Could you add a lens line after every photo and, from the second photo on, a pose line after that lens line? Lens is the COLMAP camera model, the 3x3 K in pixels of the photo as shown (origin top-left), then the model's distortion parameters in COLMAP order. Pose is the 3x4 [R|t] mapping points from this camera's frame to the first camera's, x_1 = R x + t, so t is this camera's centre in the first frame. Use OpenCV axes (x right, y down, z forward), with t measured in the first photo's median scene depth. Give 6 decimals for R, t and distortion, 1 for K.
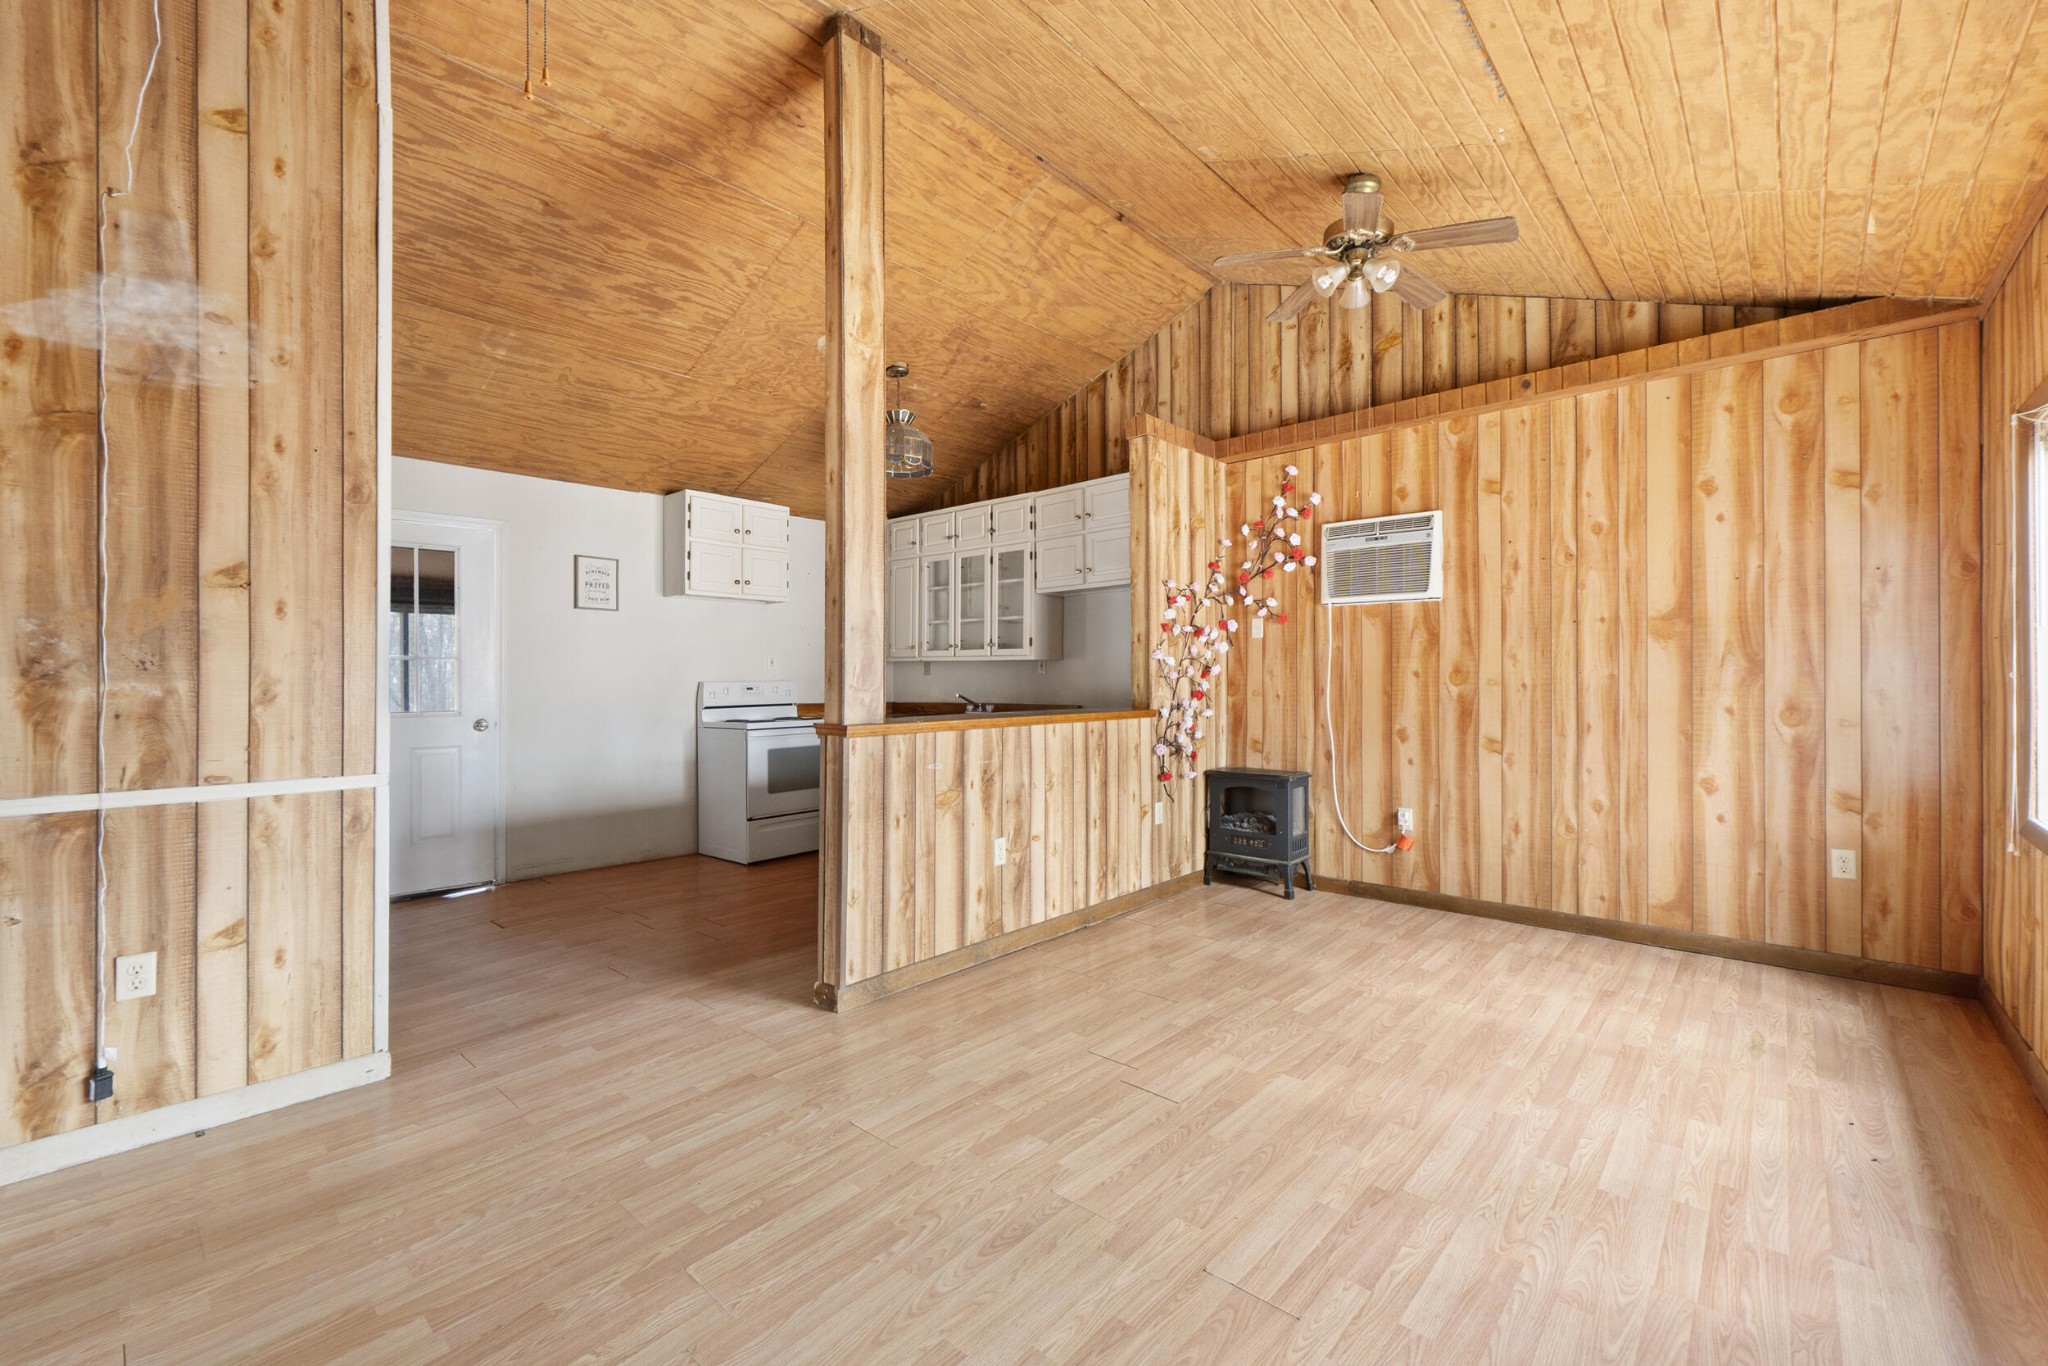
lens RADIAL K [[857.5, 0, 1024.0], [0, 857.5, 683.0], [0, 0, 1]] dist [-0.000740, -0.000030]
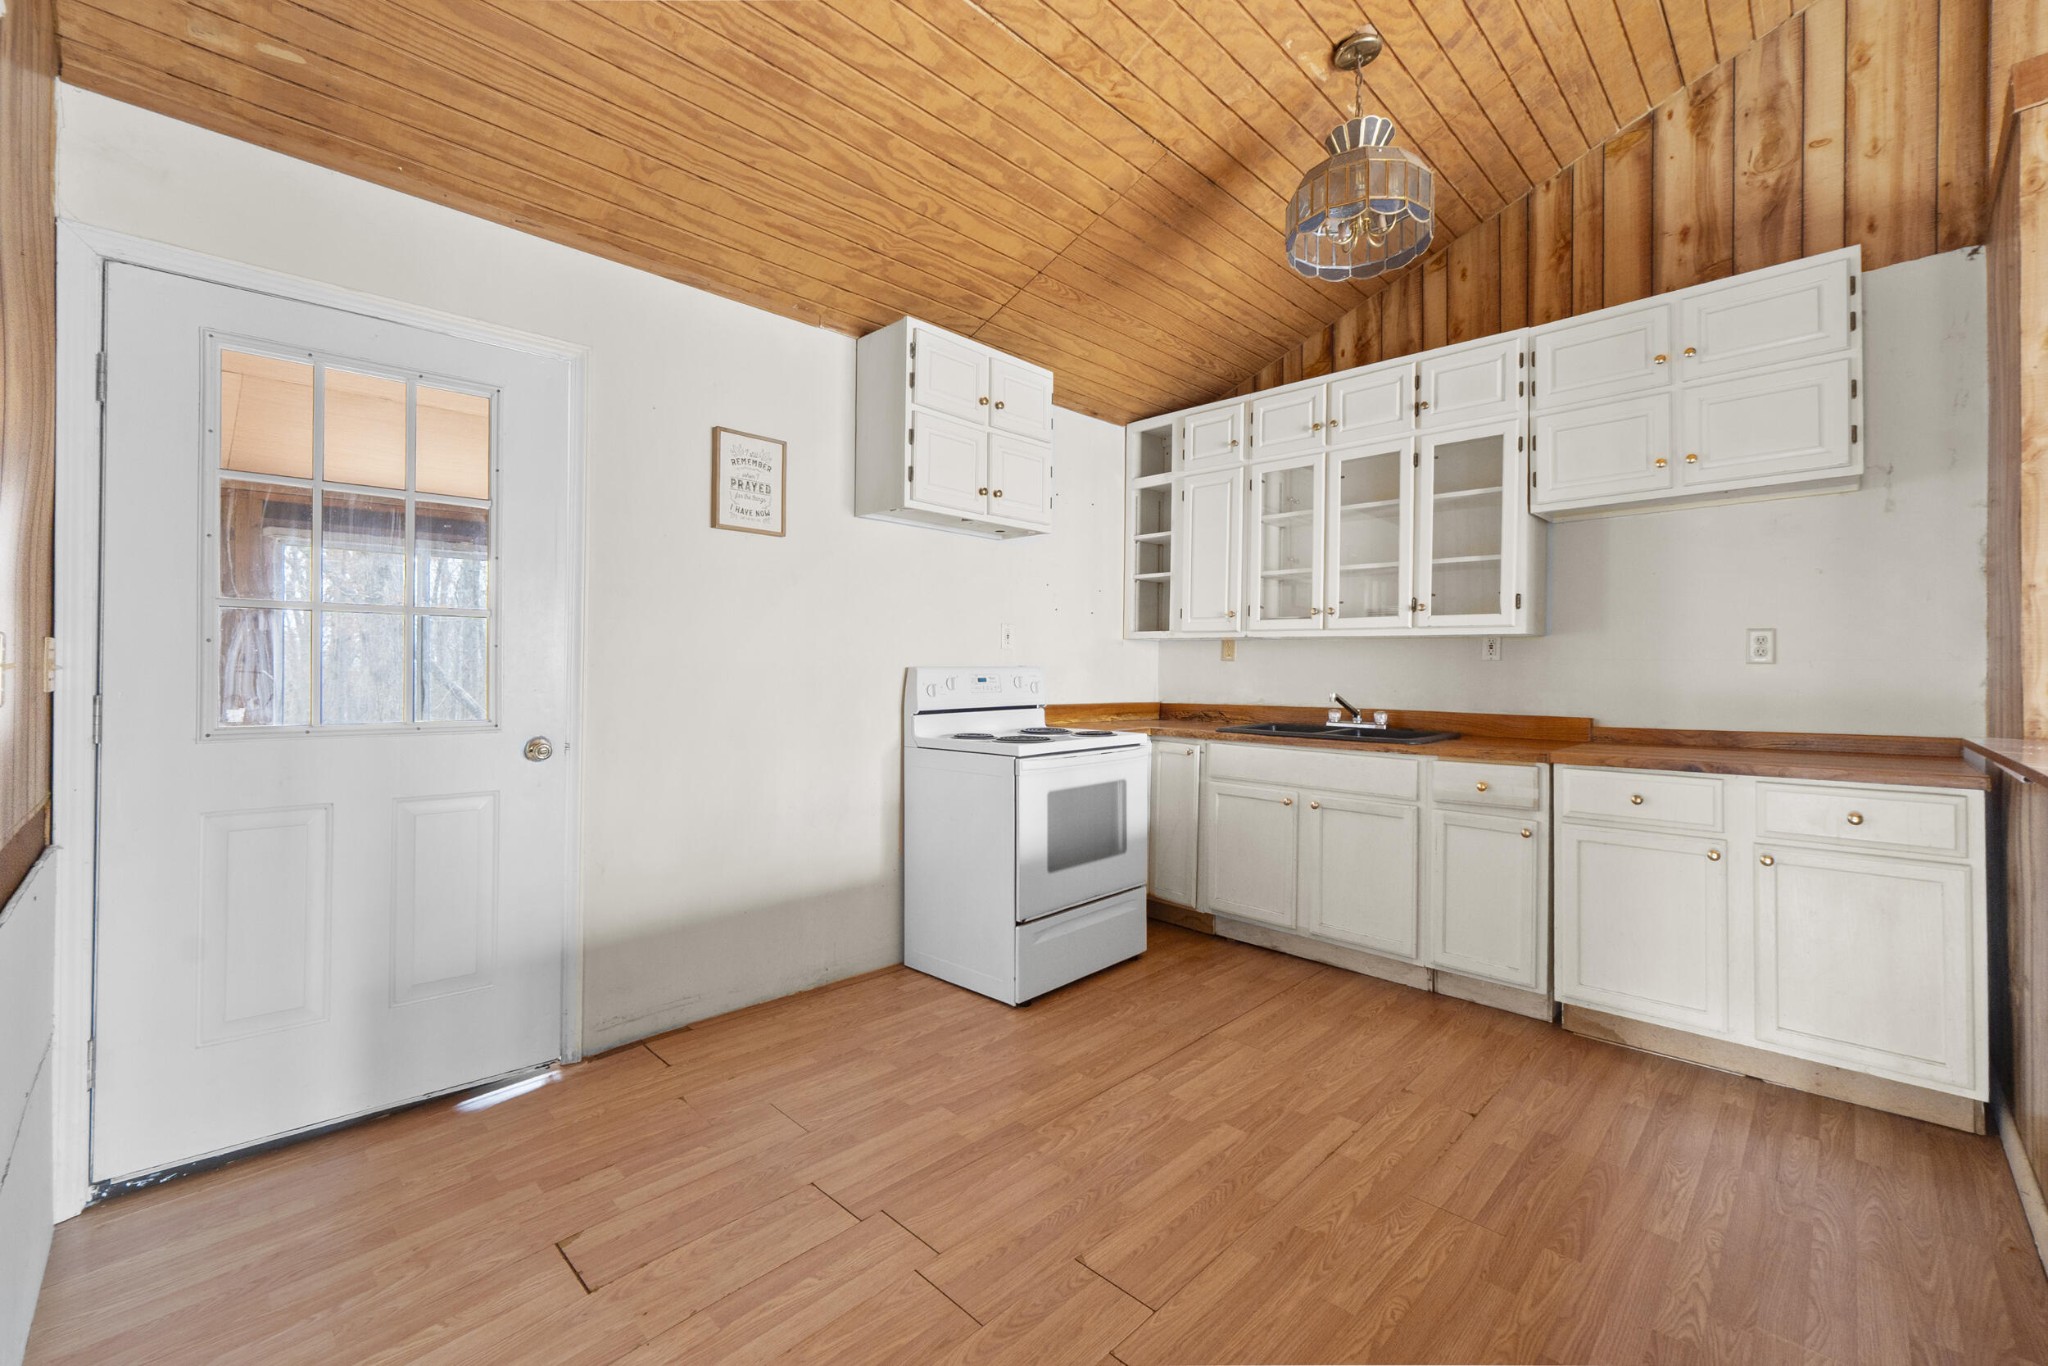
lens RADIAL K [[844.8, 0, 1025.4], [0, 844.8, 673.2], [0, 0, 1]] dist [0.002478, 0.000628]
pose [[0.999117, 0.011515, -0.040405, -0.285007], [-0.011453, 0.999933, 0.001761, 0.000696], [0.040423, -0.001296, 0.999182, 0.447768]]
